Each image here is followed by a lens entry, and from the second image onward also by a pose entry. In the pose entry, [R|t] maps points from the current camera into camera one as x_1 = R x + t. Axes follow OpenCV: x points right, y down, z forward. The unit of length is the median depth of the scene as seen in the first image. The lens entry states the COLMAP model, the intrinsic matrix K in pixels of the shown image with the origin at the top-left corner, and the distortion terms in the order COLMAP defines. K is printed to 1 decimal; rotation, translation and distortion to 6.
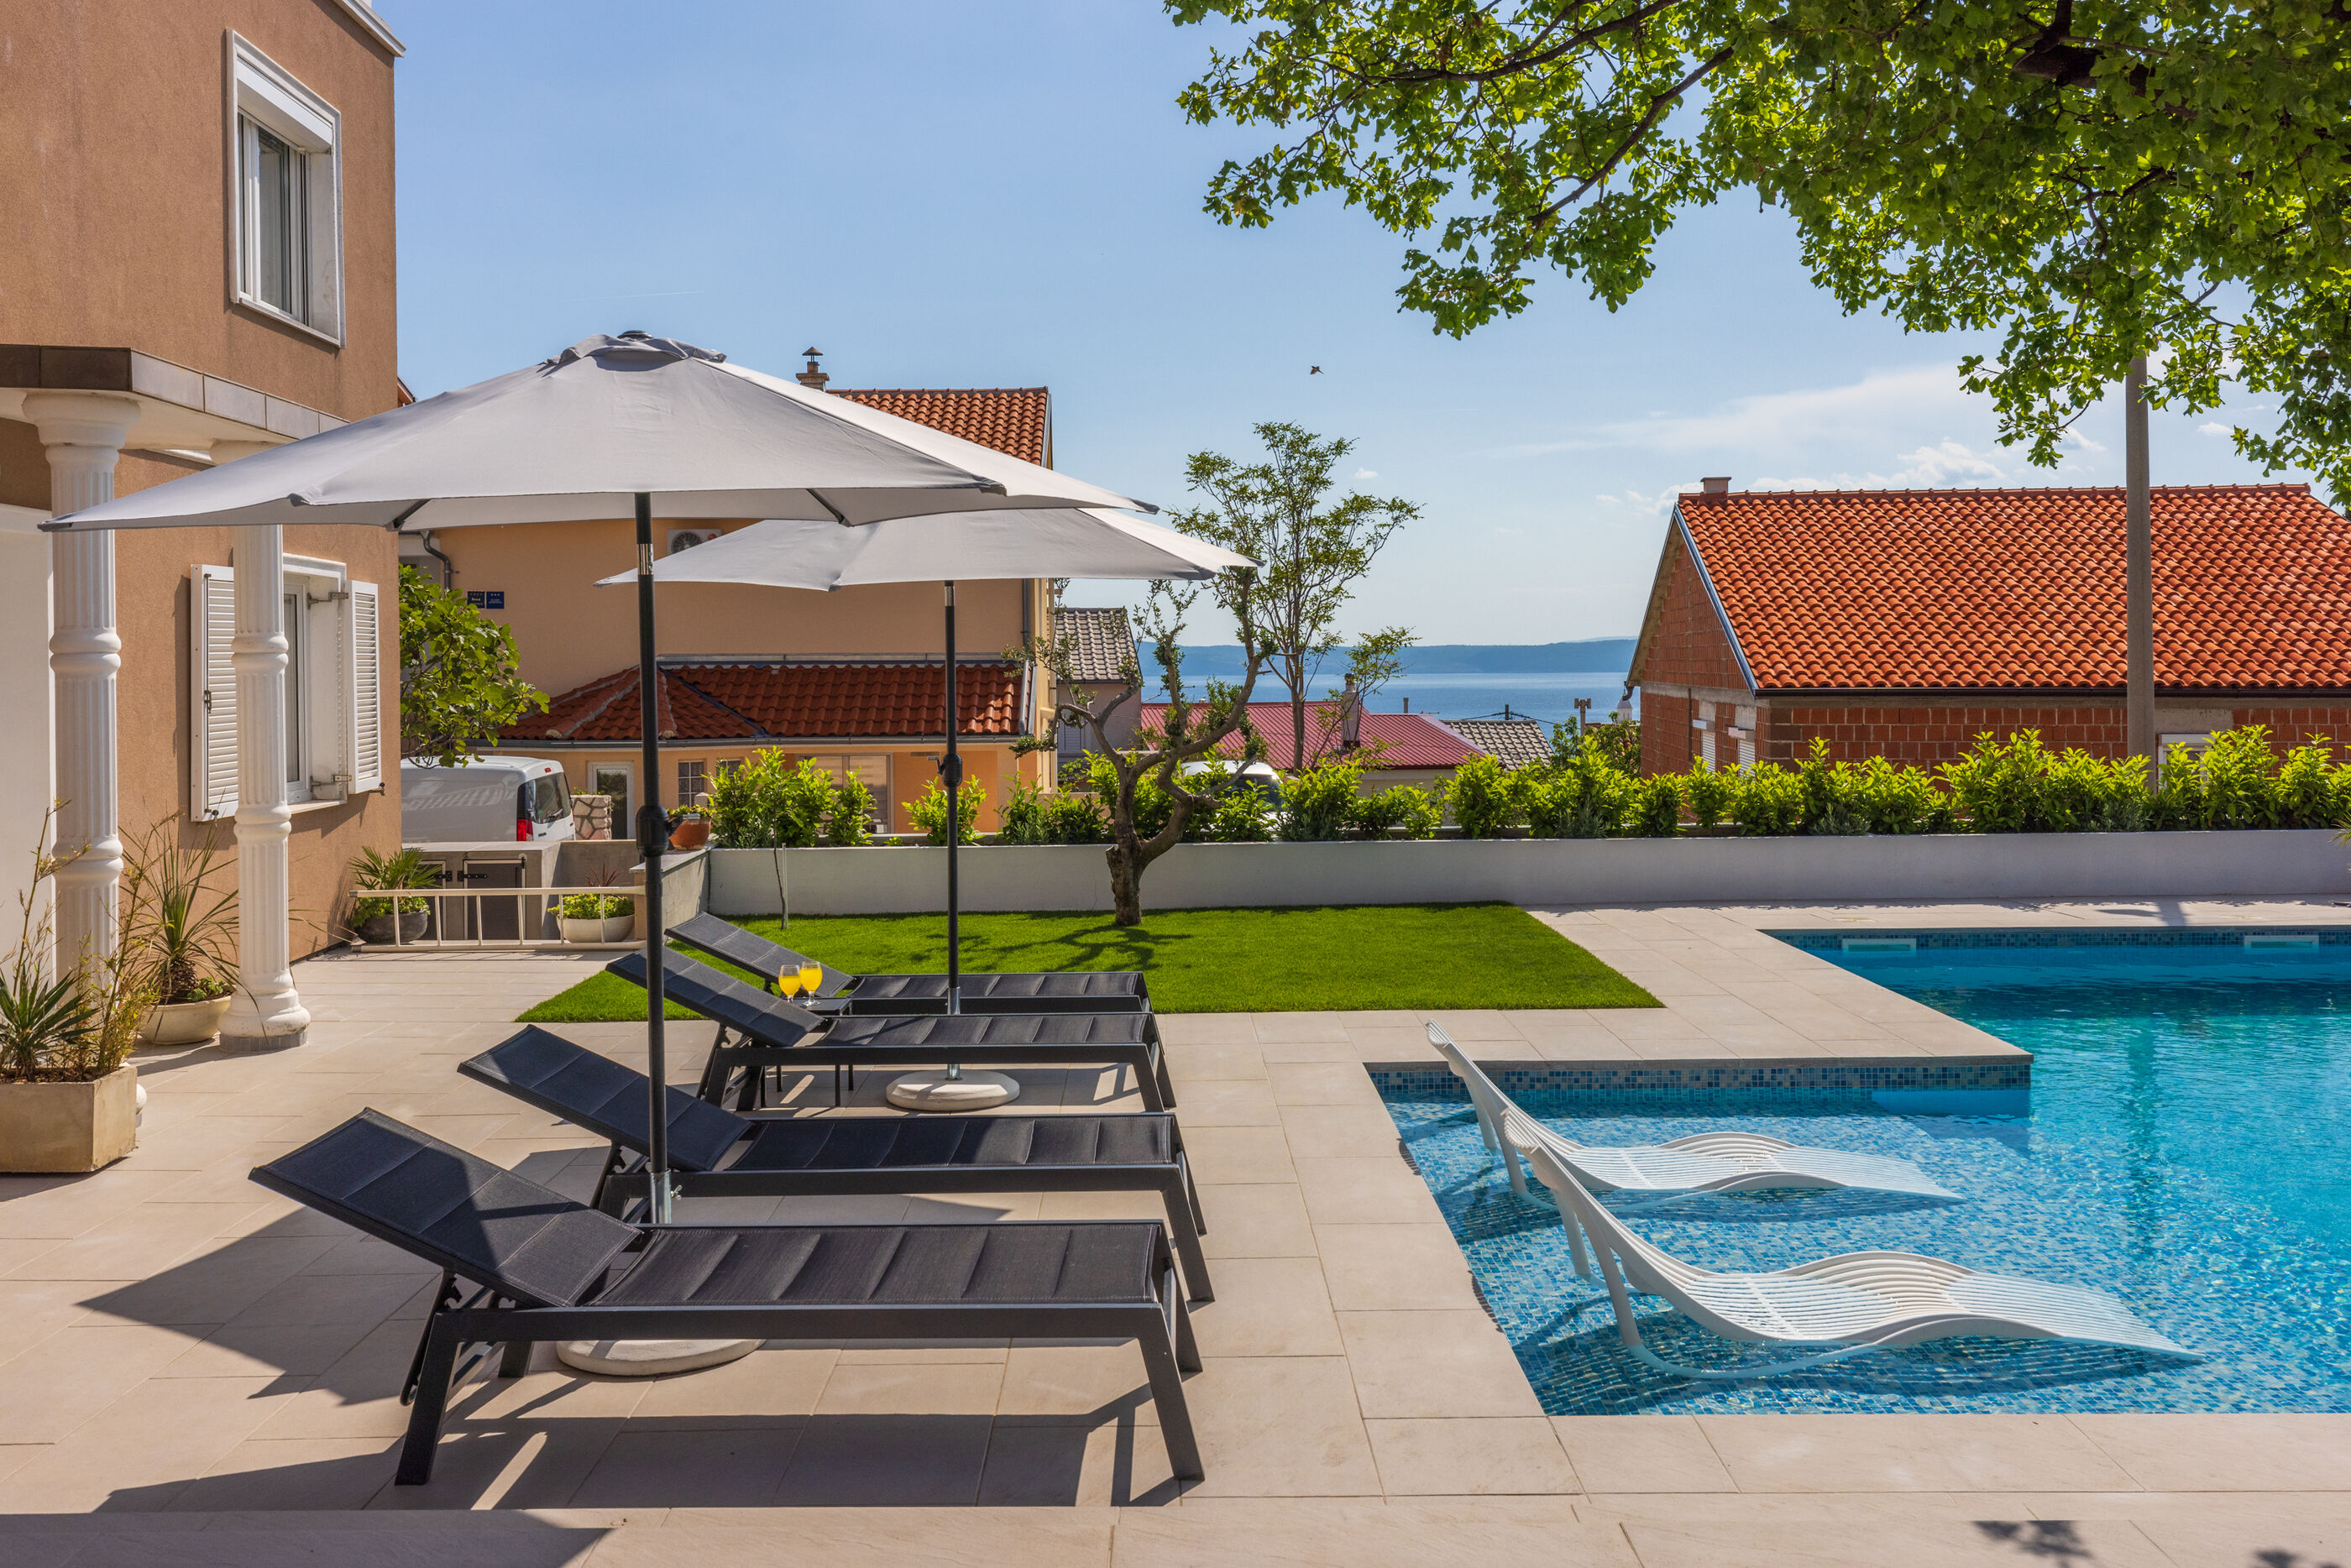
lens RADIAL K [[2055.0, 0, 1174.6], [0, 2055.0, 686.6], [0, 0, 1]] dist [-0.003513, 0.003182]
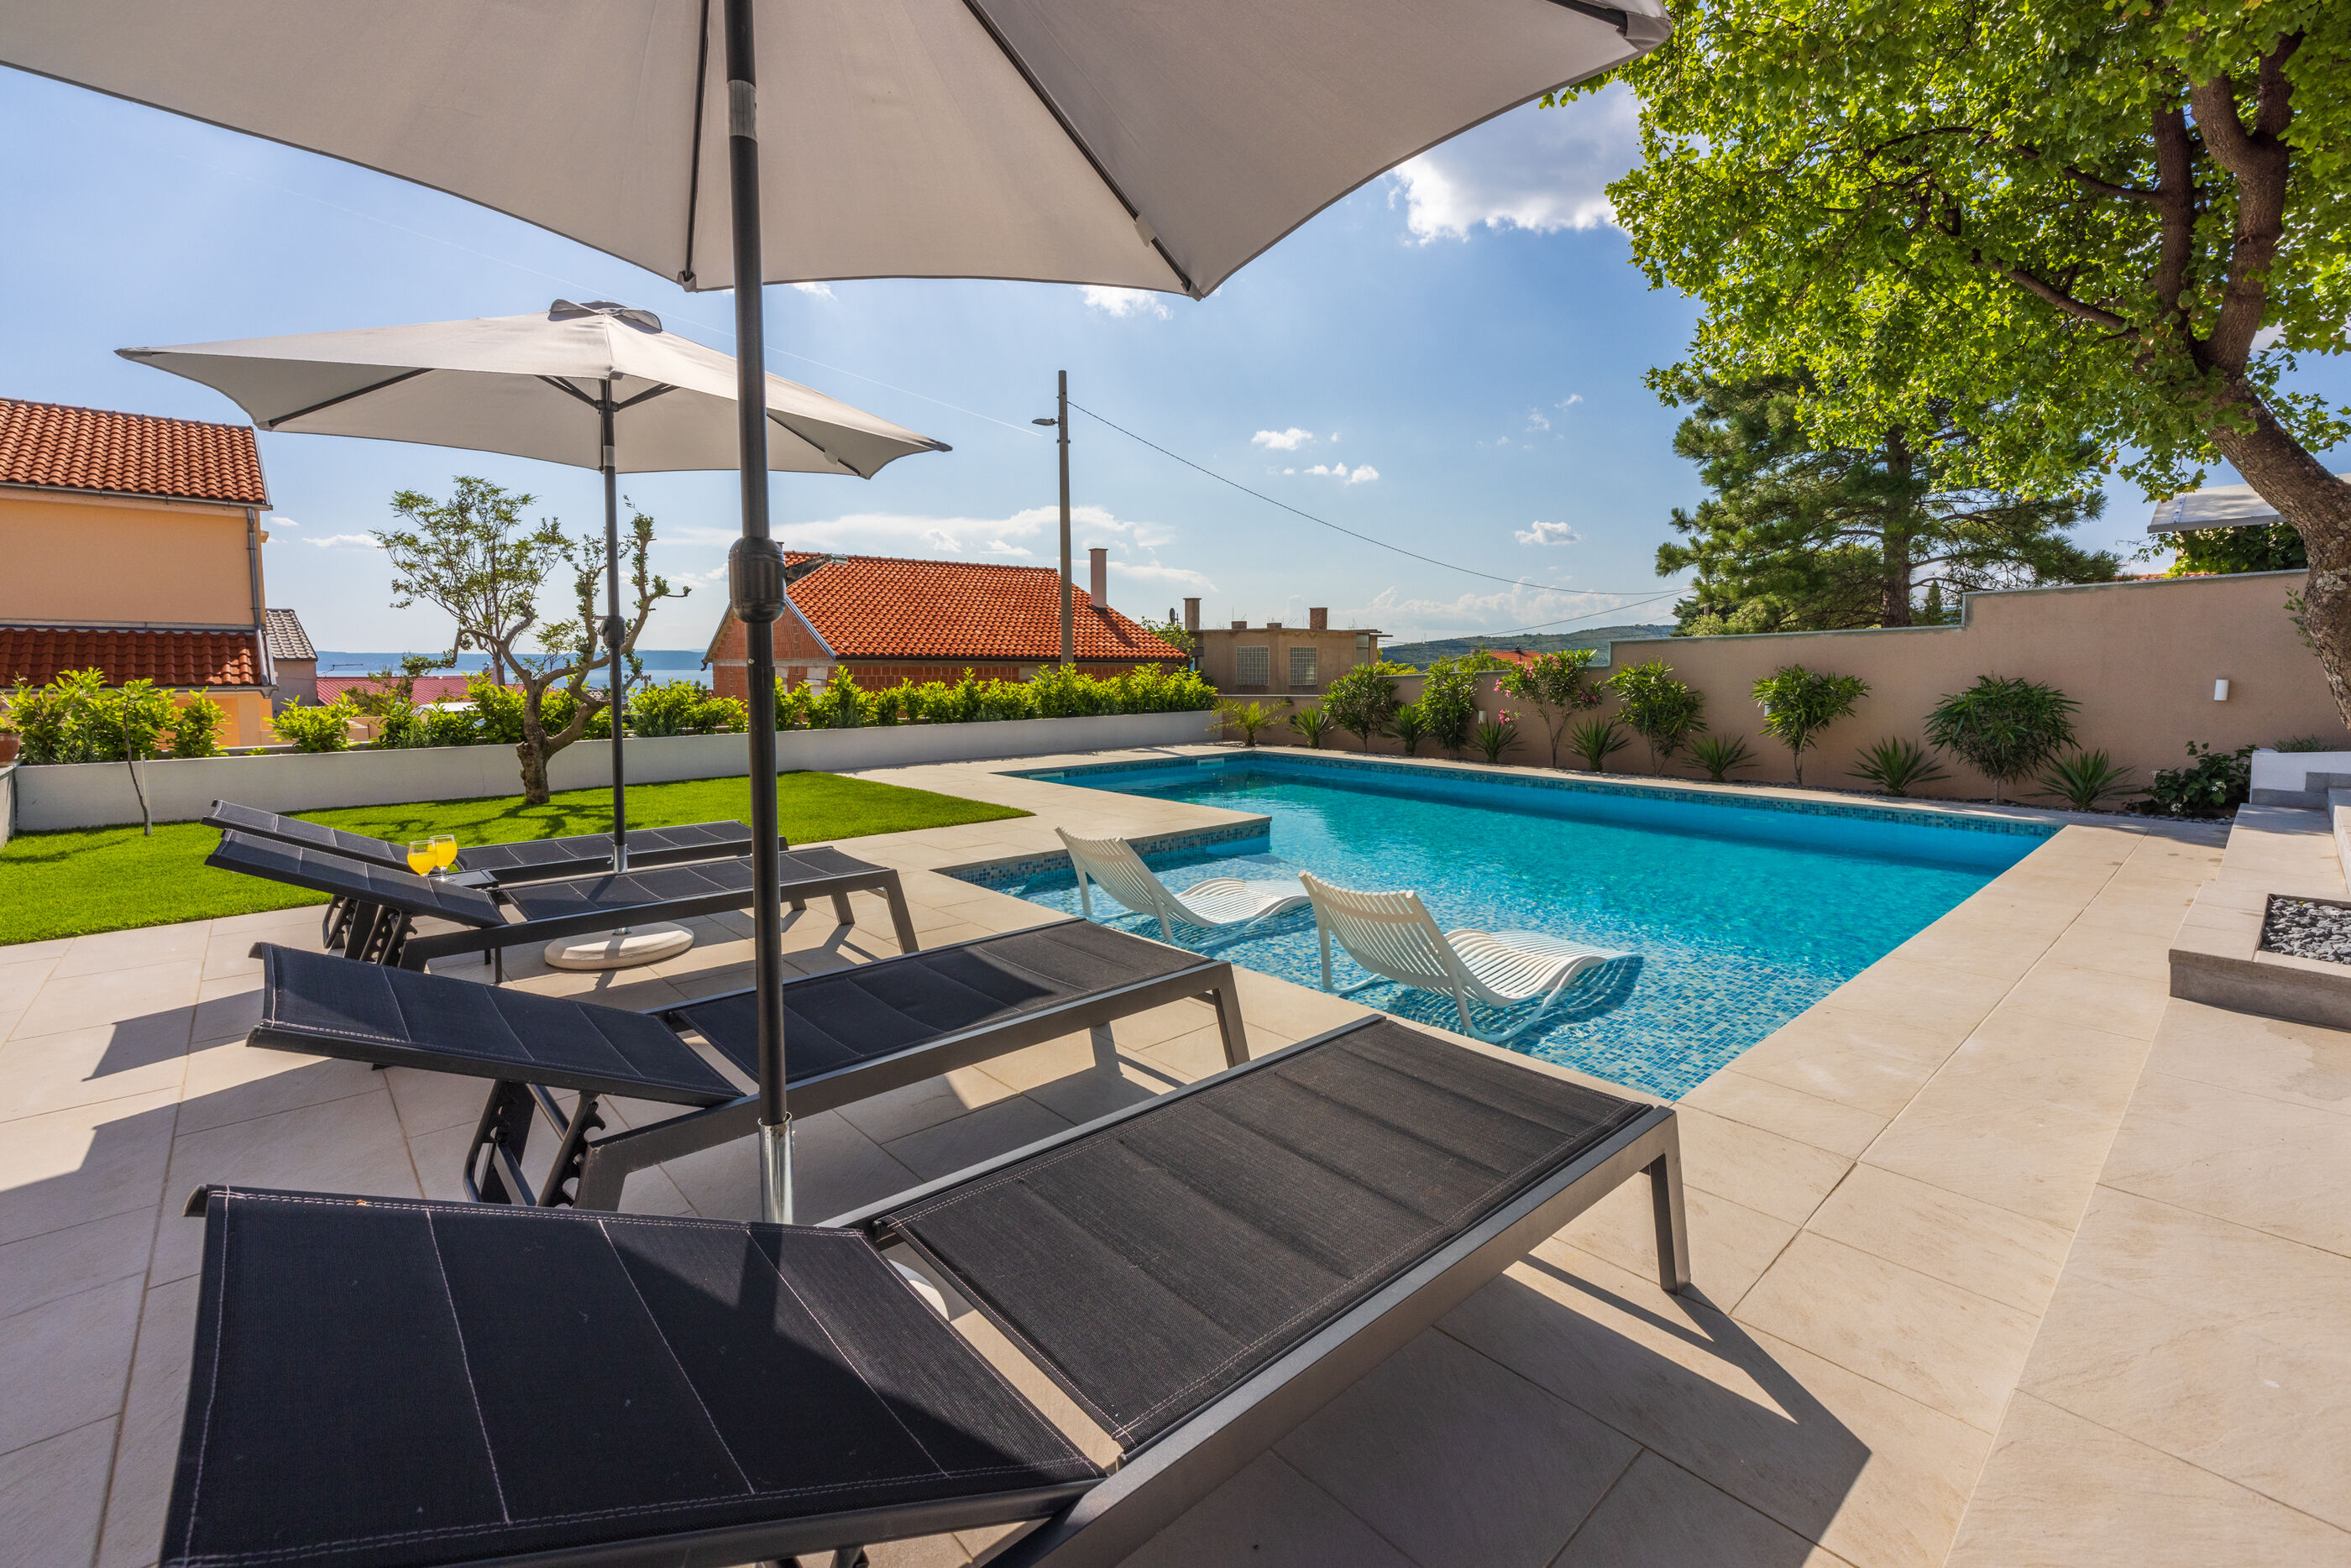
lens RADIAL K [[1003.5, 0, 1185.1], [0, 1003.5, 736.6], [0, 0, 1]] dist [0.010664, 0.000312]
pose [[0.743191, -0.040197, 0.667871, -0.131351], [0.001847, 0.998313, 0.058030, 0.036116], [-0.669077, -0.041894, 0.742012, 0.245206]]
